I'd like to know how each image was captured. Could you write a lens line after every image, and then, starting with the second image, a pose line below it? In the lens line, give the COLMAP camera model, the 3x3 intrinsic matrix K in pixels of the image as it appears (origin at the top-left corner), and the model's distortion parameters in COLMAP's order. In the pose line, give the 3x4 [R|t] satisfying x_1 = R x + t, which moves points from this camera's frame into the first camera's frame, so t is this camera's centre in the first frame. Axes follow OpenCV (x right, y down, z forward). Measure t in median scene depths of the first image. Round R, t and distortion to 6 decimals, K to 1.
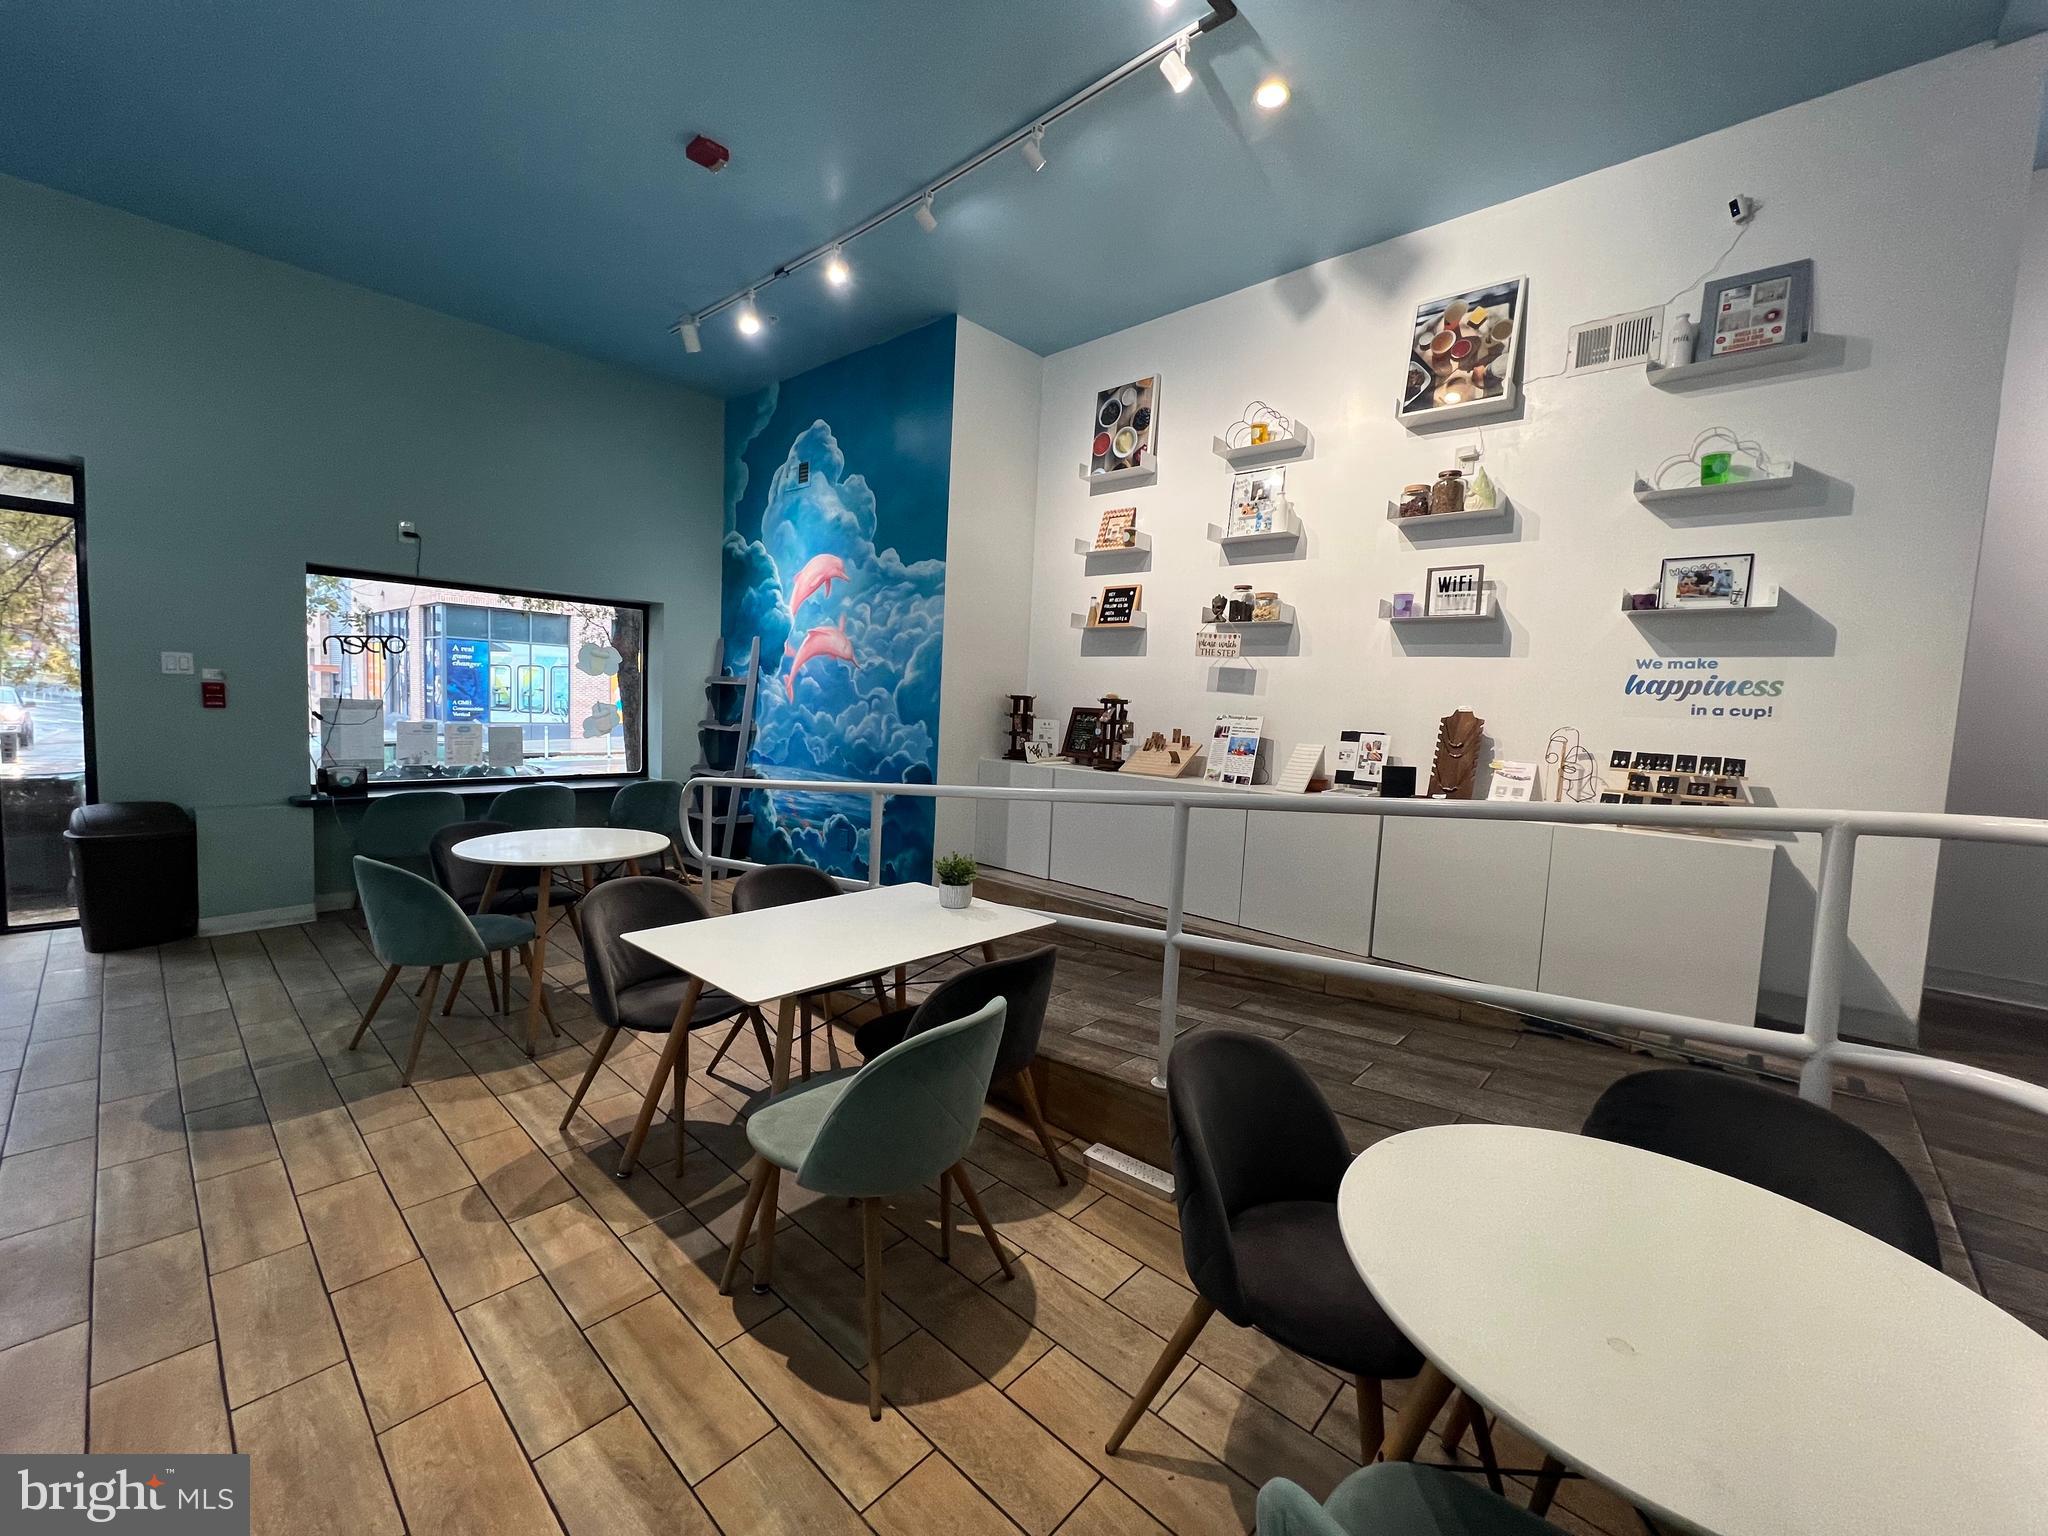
lens RADIAL K [[819.7, 0, 1025.6], [0, 819.7, 768.2], [0, 0, 1]] dist [-0.003042, 0.001163]
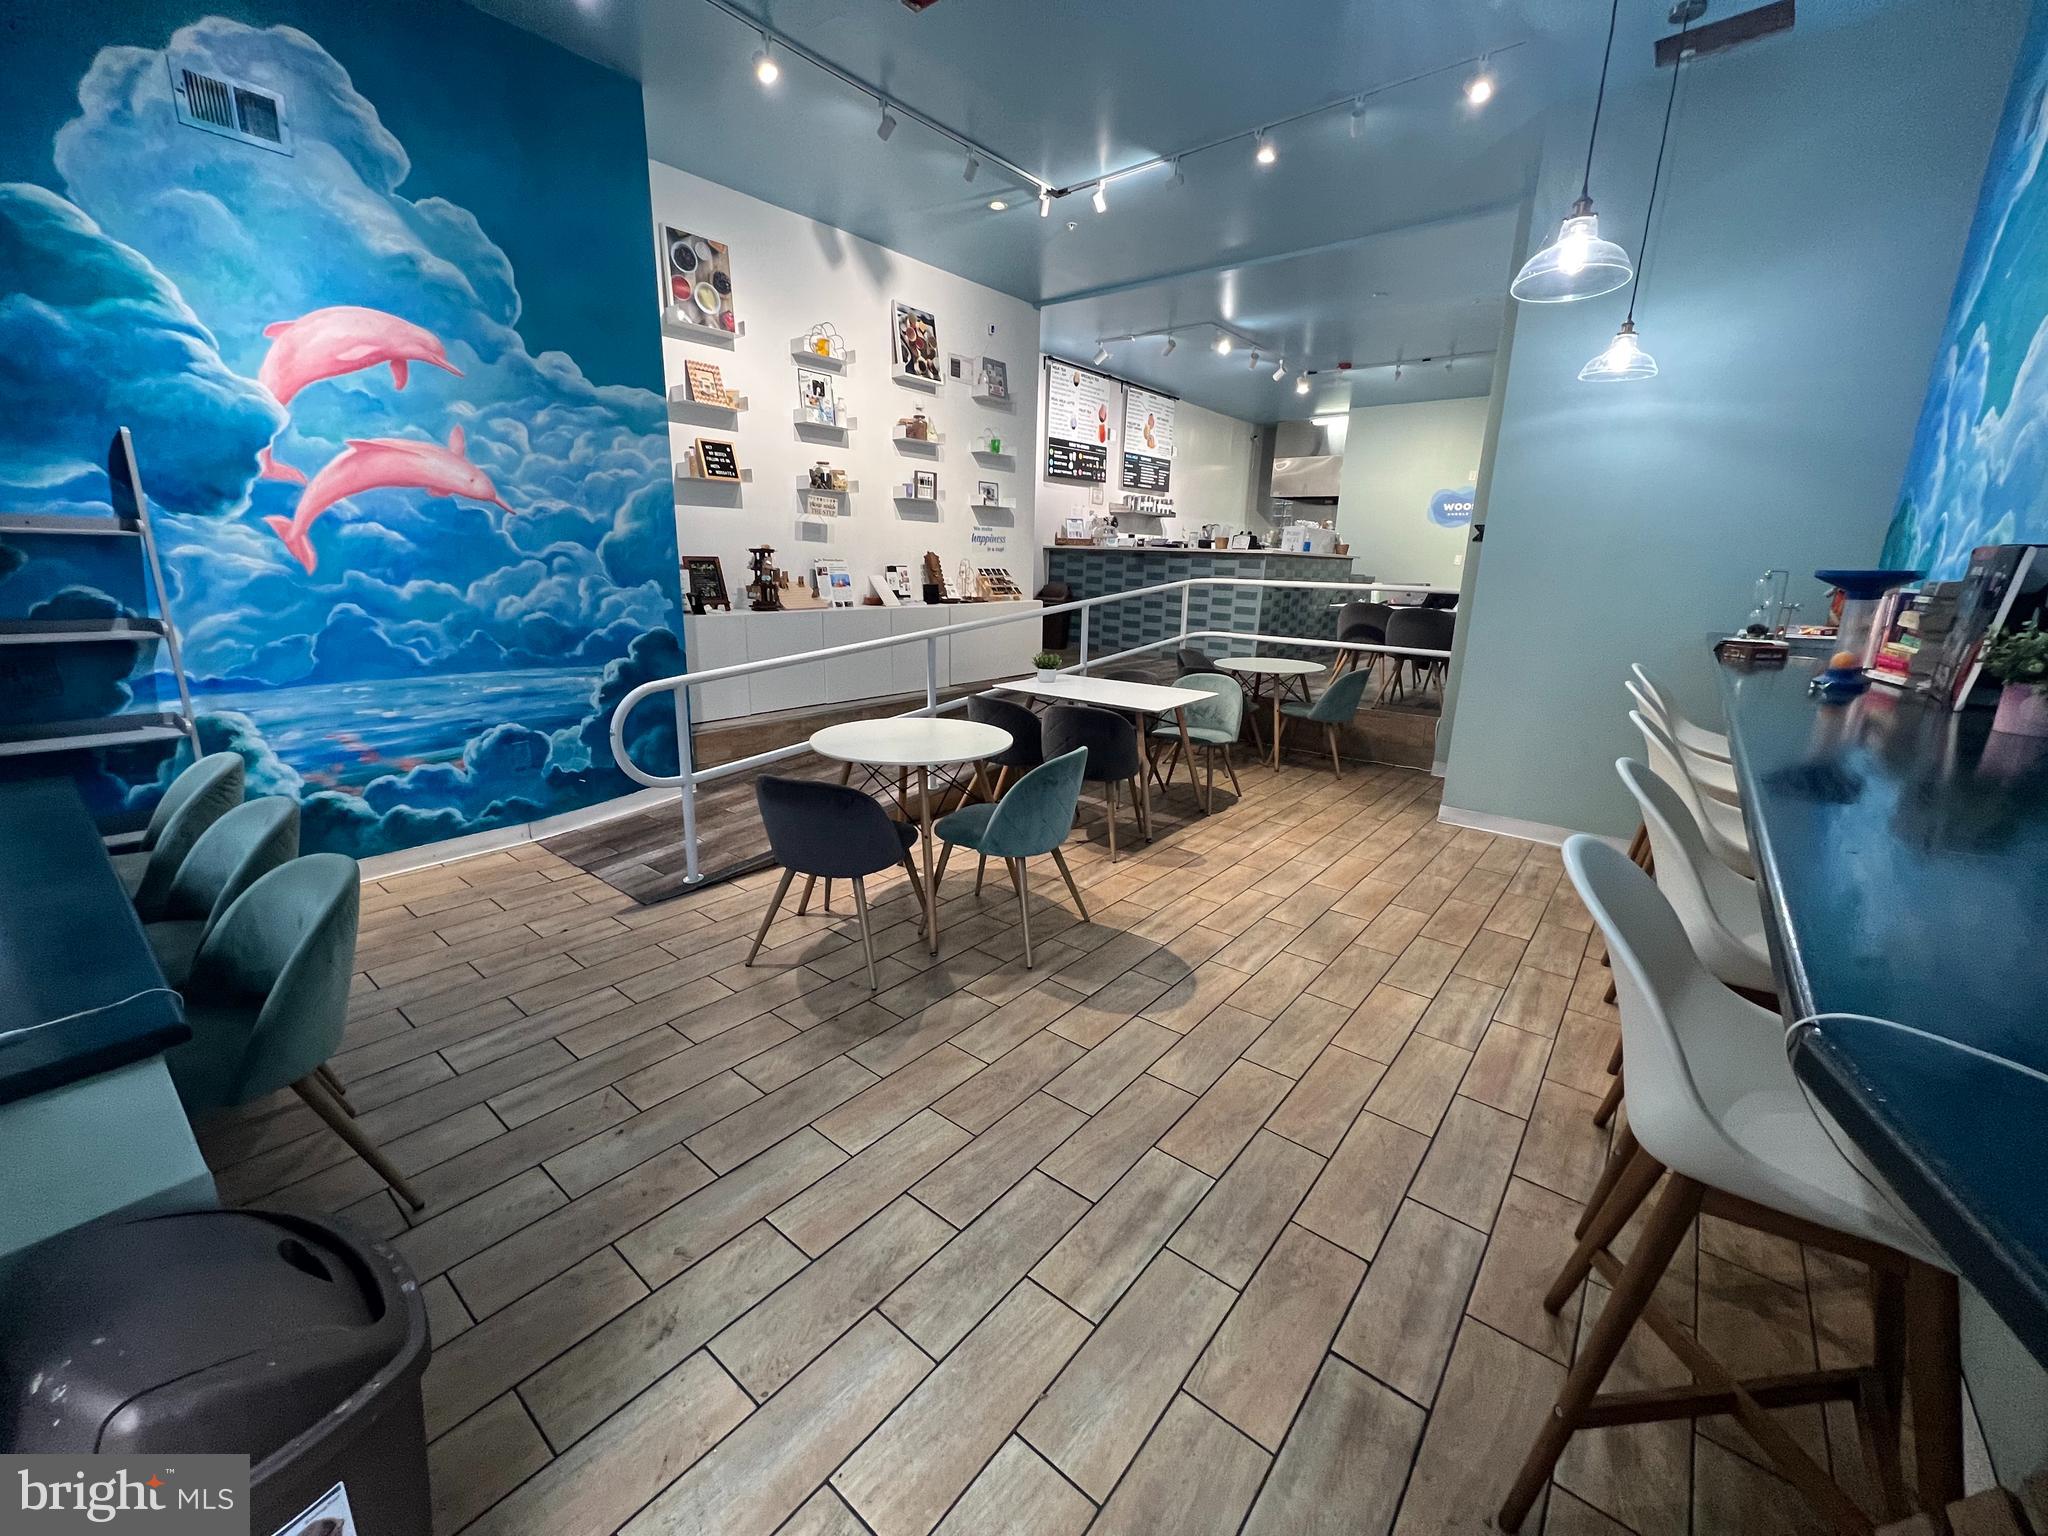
lens RADIAL K [[819.7, 0, 1015.3], [0, 819.7, 768.5], [0, 0, 1]] dist [-0.003042, 0.001163]
pose [[-0.043615, -0.295902, 0.954222, -1.031352], [0.055843, 0.952916, 0.298049, -0.104697], [-0.997486, 0.066286, -0.025038, 0.632251]]
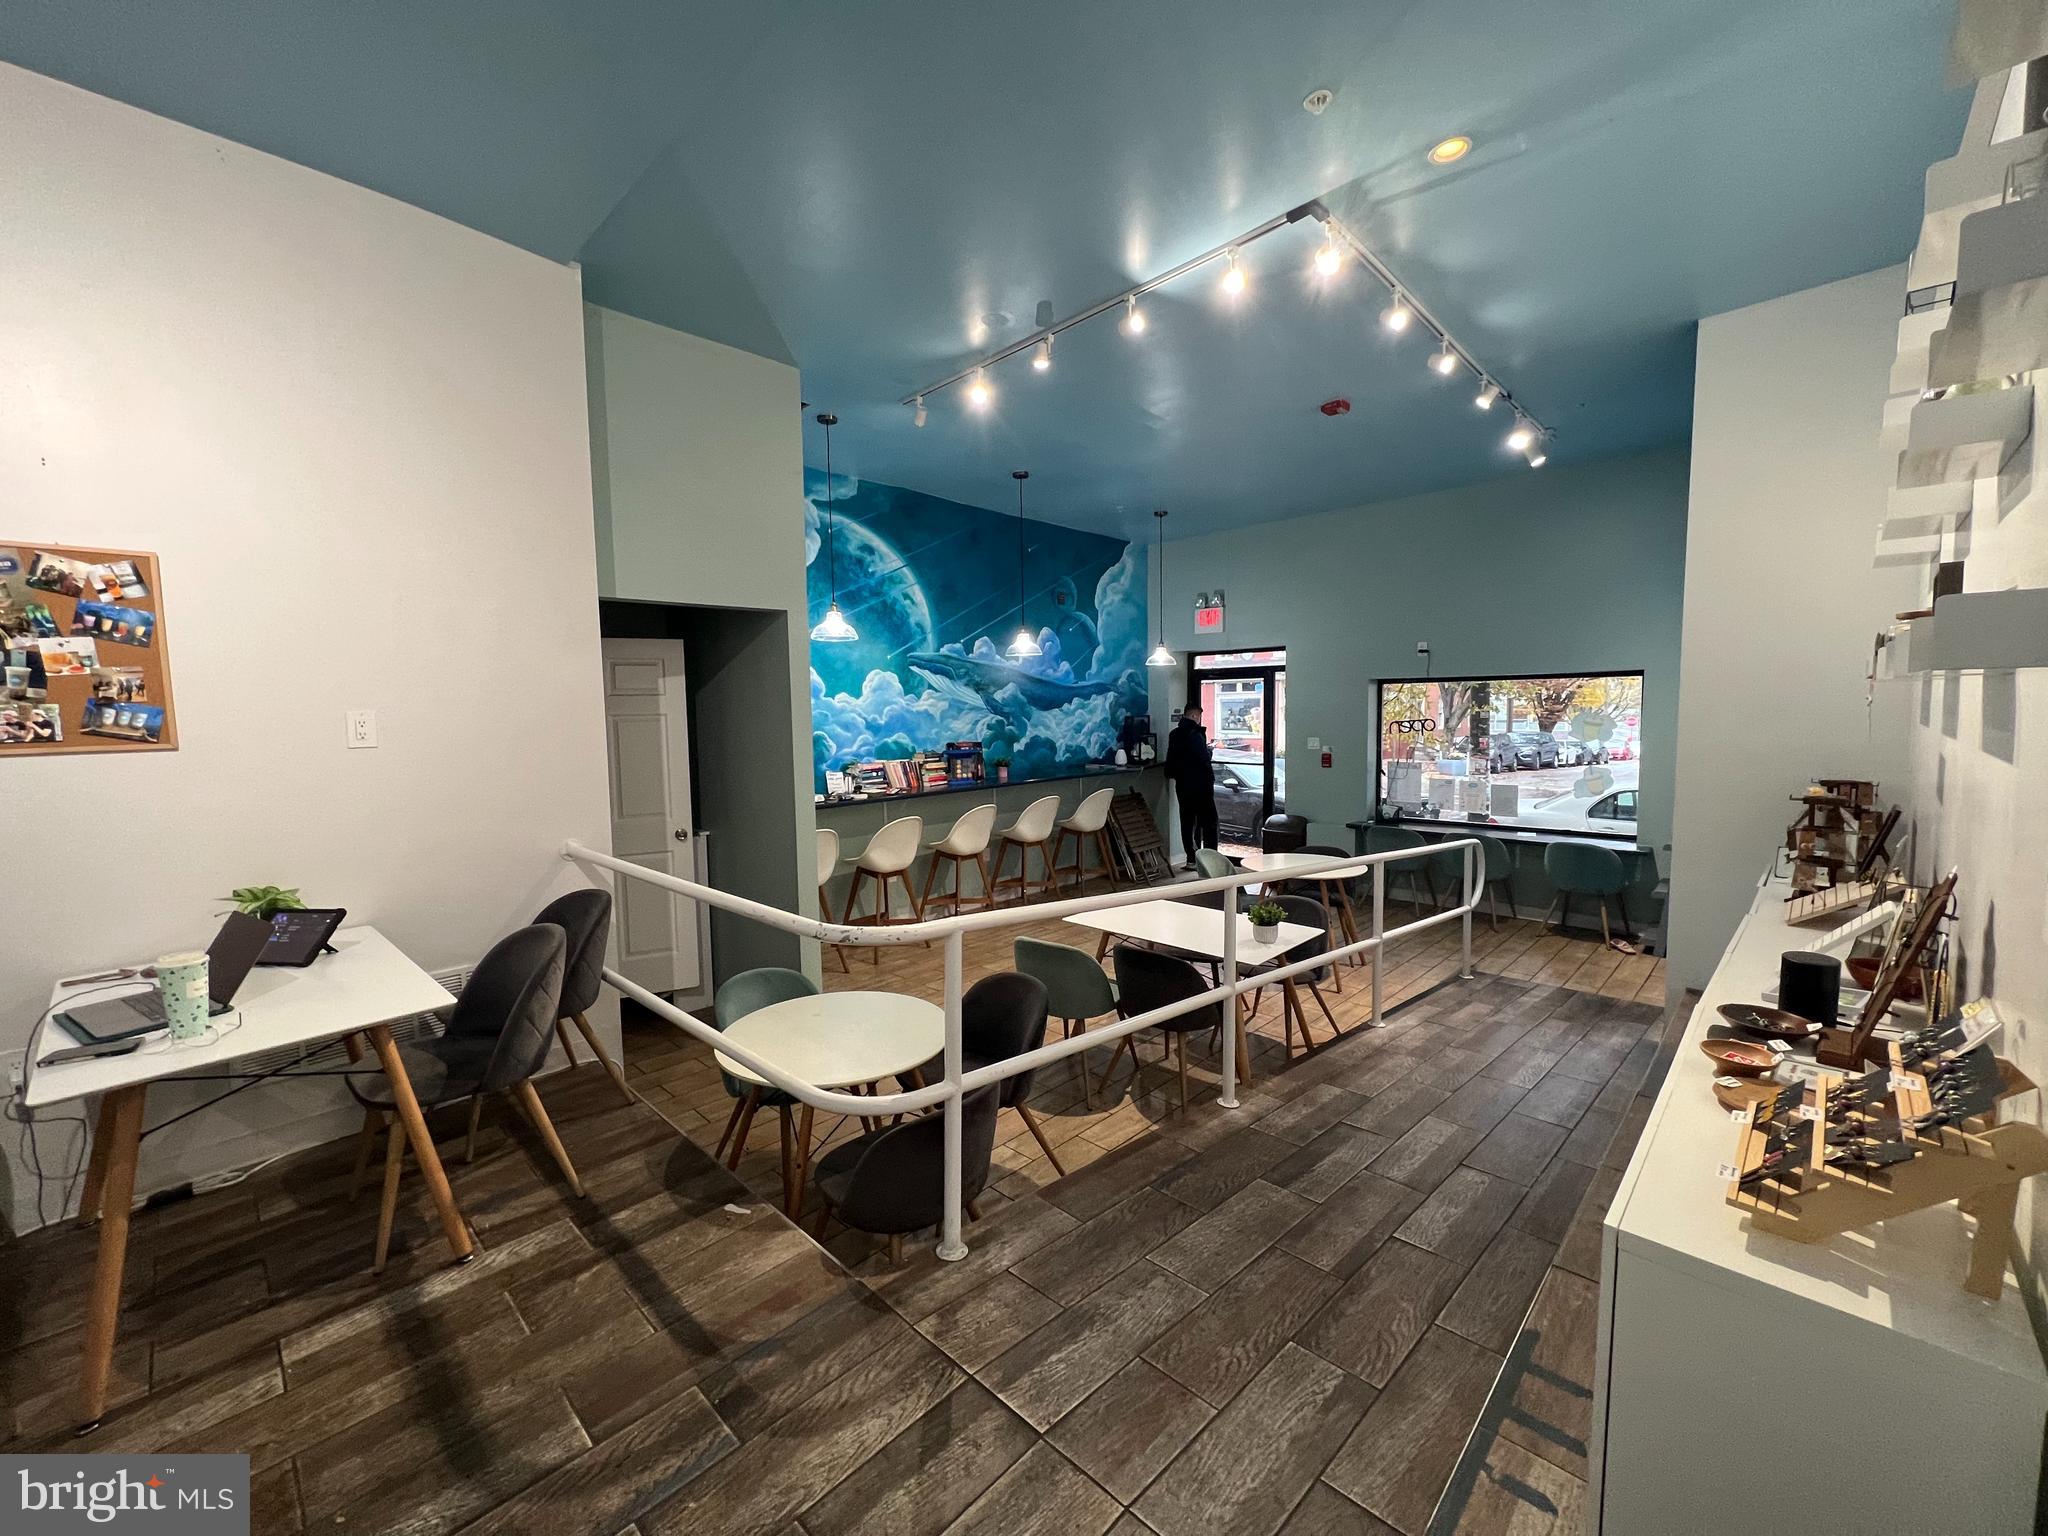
lens RADIAL K [[819.7, 0, 1019.7], [0, 819.7, 766.7], [0, 0, 1]] dist [-0.003042, 0.001163]
pose [[-0.042534, 0.030881, -0.998618, 0.727501], [-0.066311, 0.997231, 0.033662, -0.079991], [0.996892, 0.067651, -0.040368, 0.350861]]
